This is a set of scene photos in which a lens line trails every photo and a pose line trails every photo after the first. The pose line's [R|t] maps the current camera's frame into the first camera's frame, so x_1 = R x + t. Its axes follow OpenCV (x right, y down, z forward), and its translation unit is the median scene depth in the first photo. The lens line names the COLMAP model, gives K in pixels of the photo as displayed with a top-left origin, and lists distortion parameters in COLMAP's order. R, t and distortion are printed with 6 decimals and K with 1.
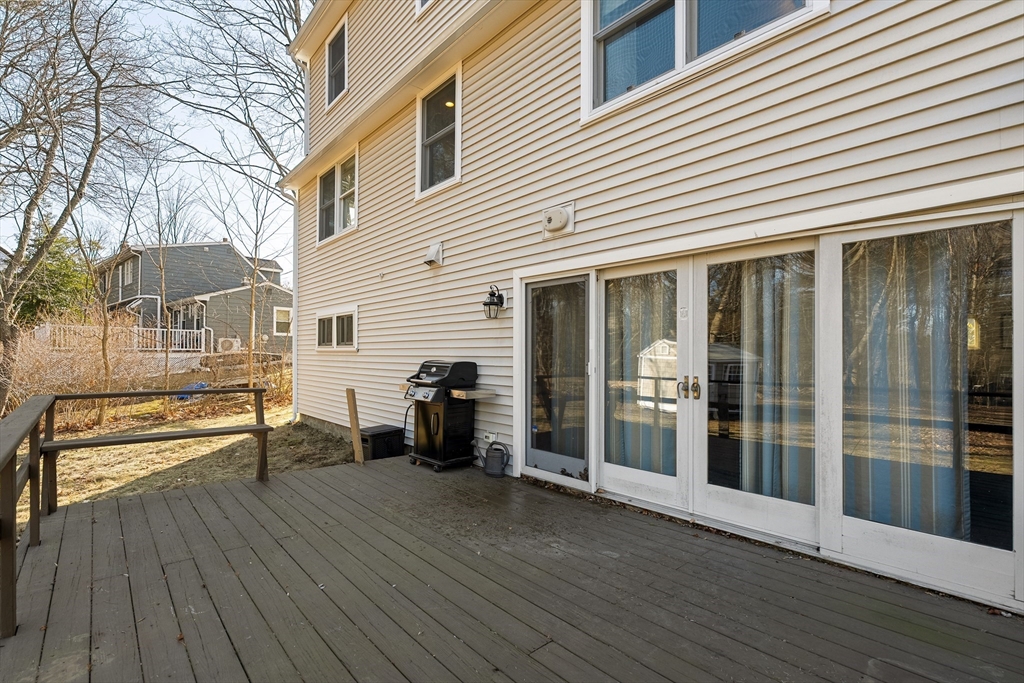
lens RADIAL K [[477.3, 0, 510.7], [0, 477.3, 343.4], [0, 0, 1]] dist [-0.004471, 0.001468]
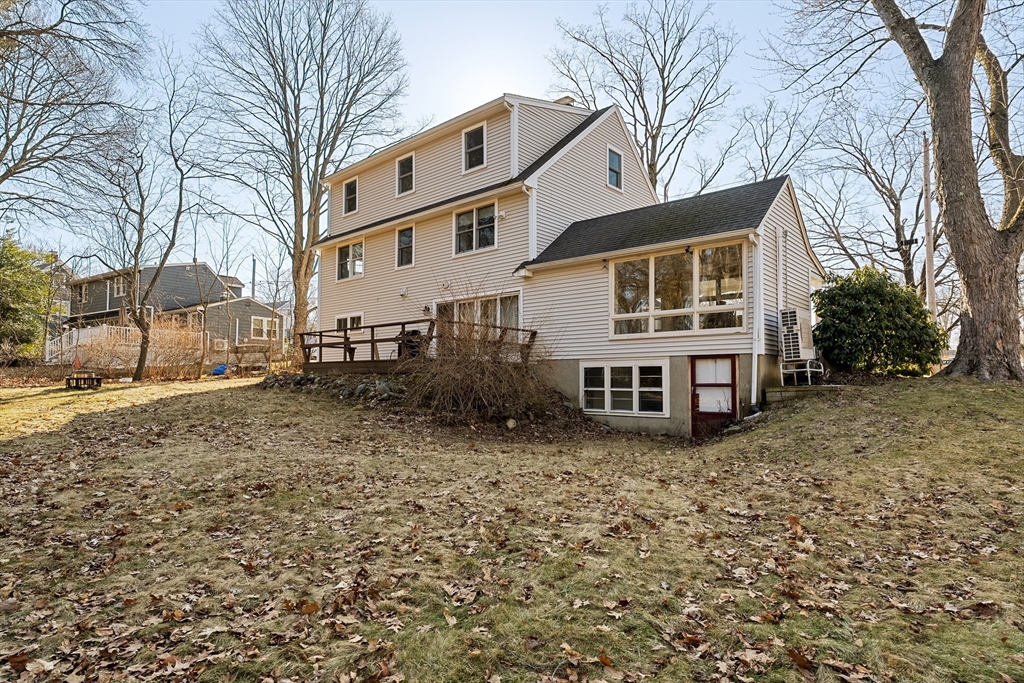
lens RADIAL K [[571.1, 0, 511.5], [0, 571.1, 346.5], [0, 0, 1]] dist [0.000054, 0.000003]
pose [[0.993689, 0.005975, 0.112012, 0.056725], [-0.001444, 0.999179, -0.040493, 0.168298], [-0.112162, 0.040075, 0.992882, -1.532109]]
